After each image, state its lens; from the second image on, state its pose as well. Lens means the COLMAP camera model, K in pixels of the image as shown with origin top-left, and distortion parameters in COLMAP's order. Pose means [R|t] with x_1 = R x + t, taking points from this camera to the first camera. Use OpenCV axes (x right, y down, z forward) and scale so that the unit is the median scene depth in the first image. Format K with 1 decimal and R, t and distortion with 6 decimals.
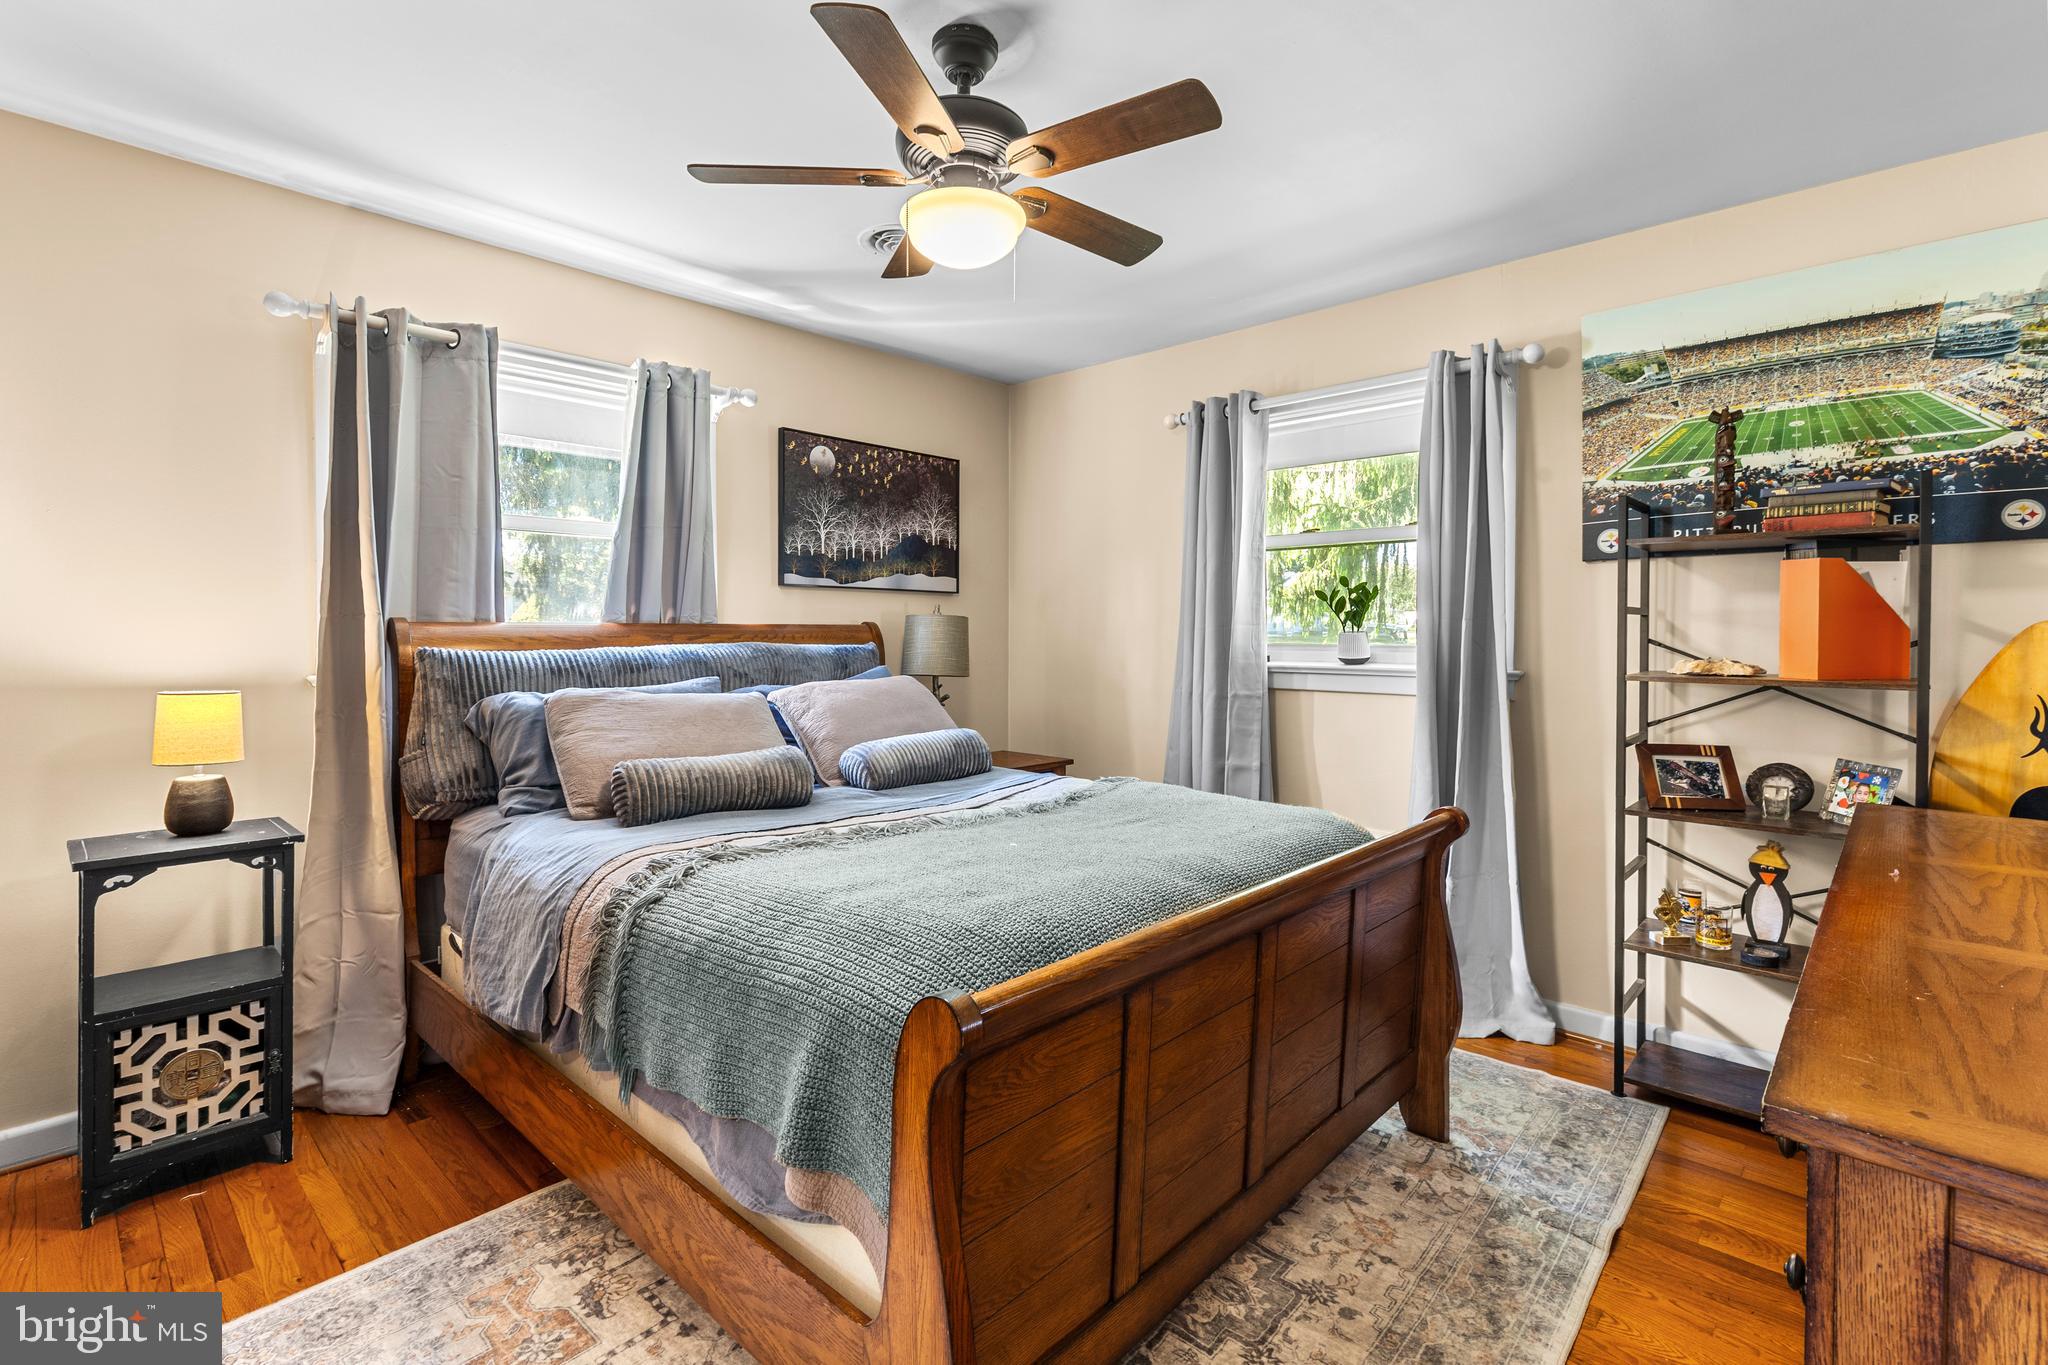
lens RADIAL K [[910.9, 0, 1032.2], [0, 910.9, 638.2], [0, 0, 1]] dist [0.002108, 0.000213]
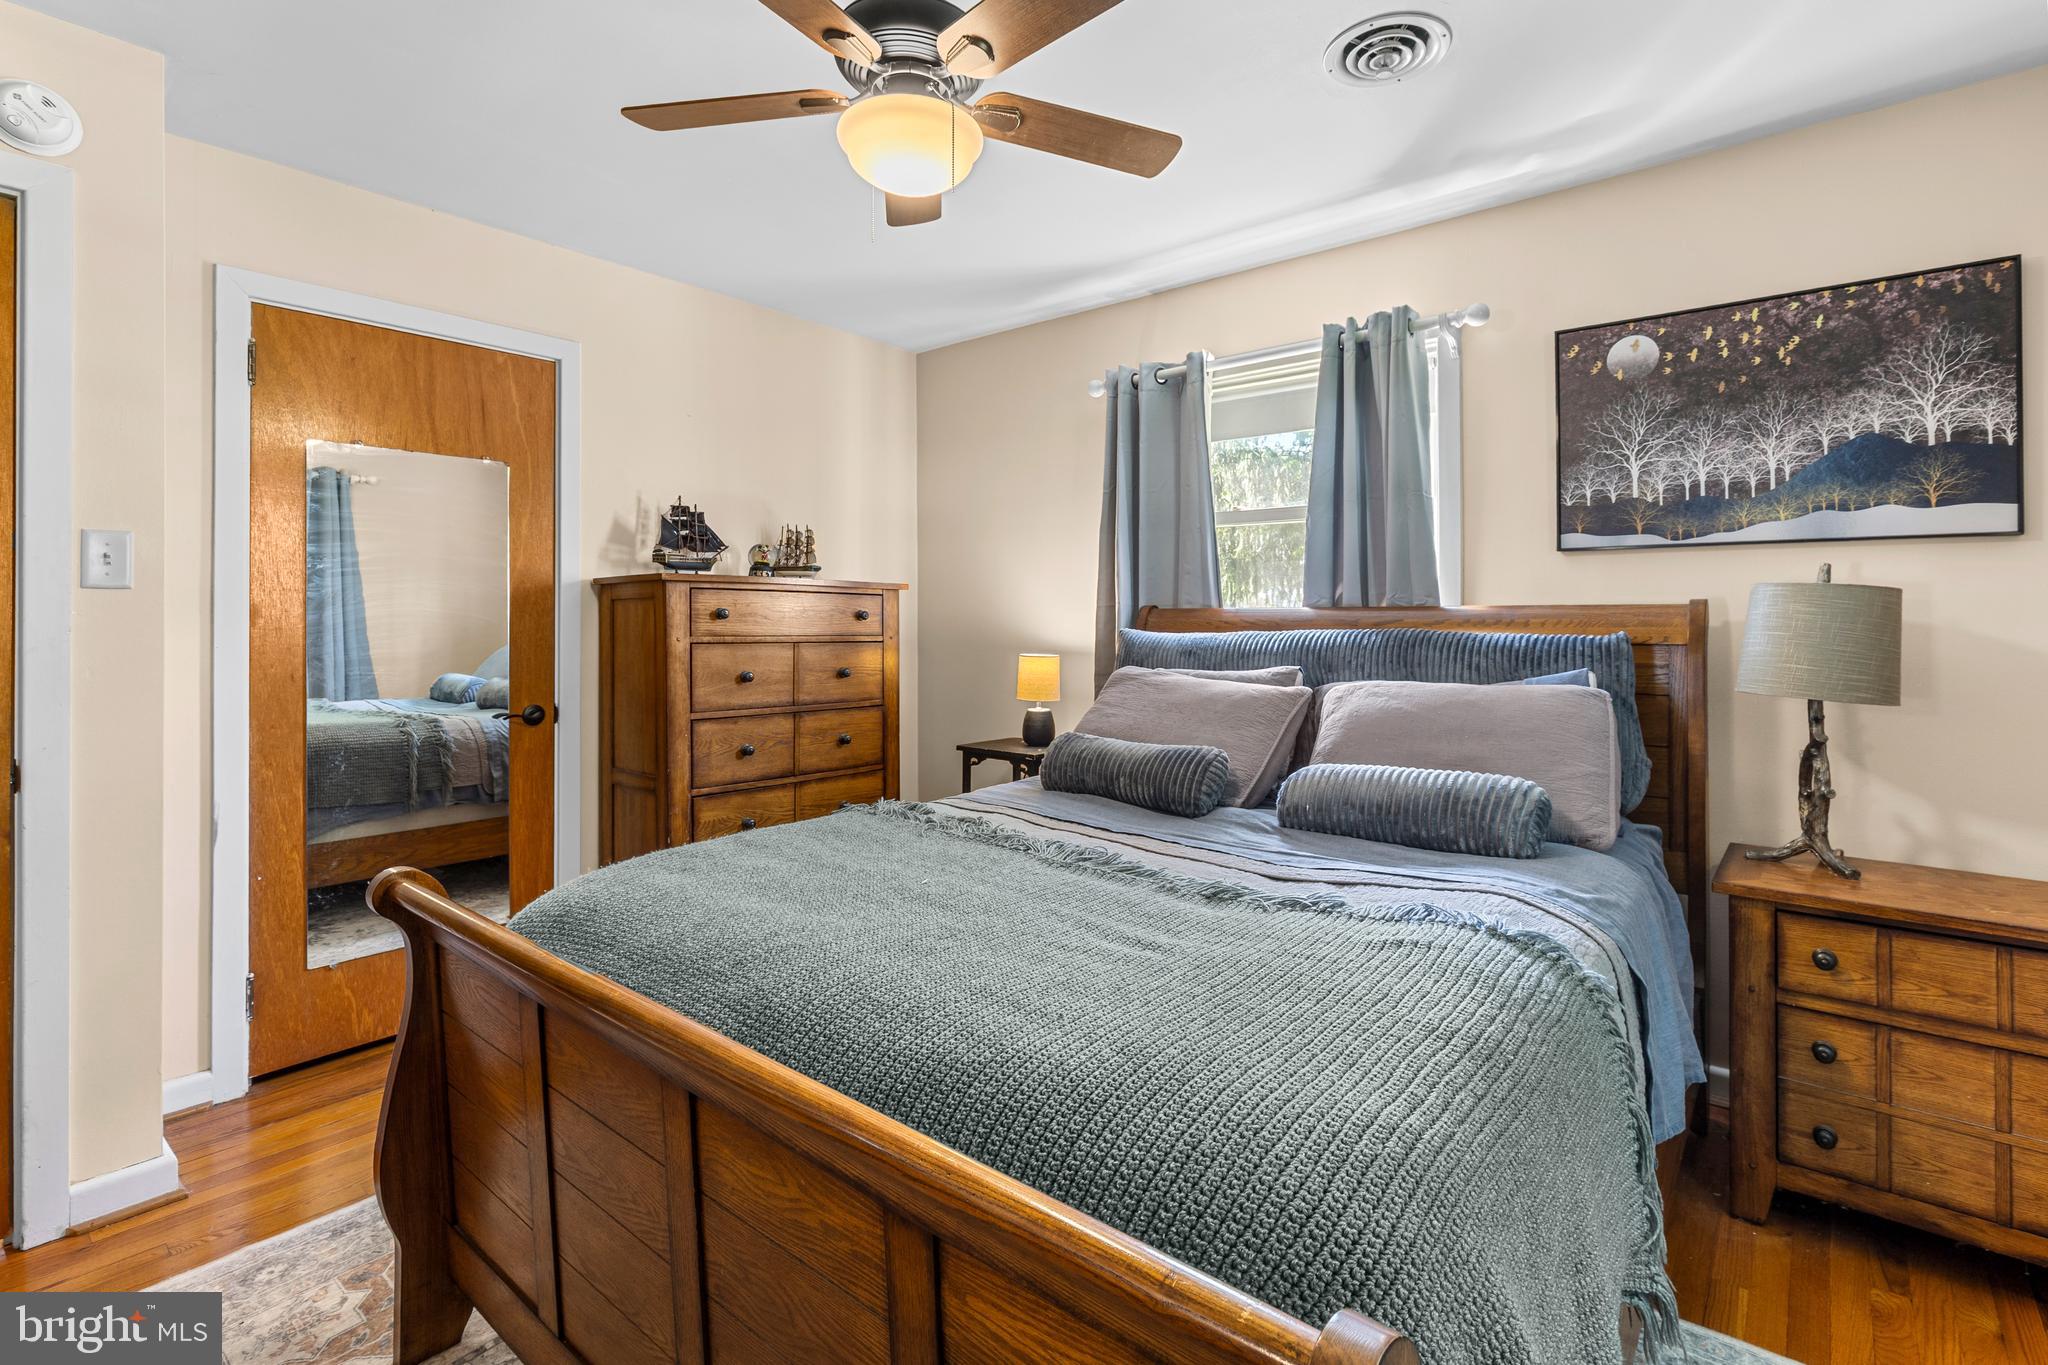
lens RADIAL K [[939.7, 0, 1024.4], [0, 939.7, 607.9], [0, 0, 1]] dist [-0.002190, -0.000490]
pose [[0.077828, -0.010383, -0.996913, 0.410768], [-0.005637, 0.999925, -0.010854, -0.002819], [0.996951, 0.006465, 0.077763, 0.501089]]
